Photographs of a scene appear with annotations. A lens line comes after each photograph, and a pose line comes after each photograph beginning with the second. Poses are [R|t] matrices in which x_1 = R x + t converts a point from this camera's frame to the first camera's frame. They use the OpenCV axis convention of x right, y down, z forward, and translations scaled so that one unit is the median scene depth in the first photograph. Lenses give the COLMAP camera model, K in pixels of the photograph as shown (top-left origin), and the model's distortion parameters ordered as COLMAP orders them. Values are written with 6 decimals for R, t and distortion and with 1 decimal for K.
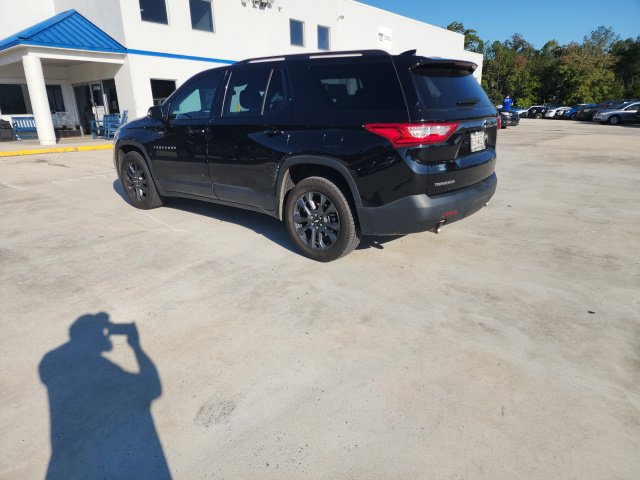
lens RADIAL K [[418.5, 0, 318.3], [0, 418.5, 245.1], [0, 0, 1]] dist [0.084942, -0.072294]
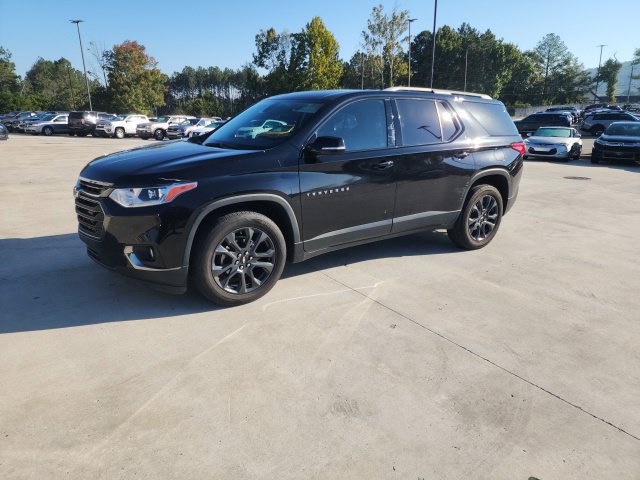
lens RADIAL K [[423.6, 0, 309.9], [0, 423.6, 232.3], [0, 0, 1]] dist [0.083797, -0.074338]
pose [[0.280382, -0.239519, 0.929525, -1.331919], [0.284866, 0.945505, 0.157709, -0.358879], [-0.916645, 0.220571, 0.333333, 0.999634]]
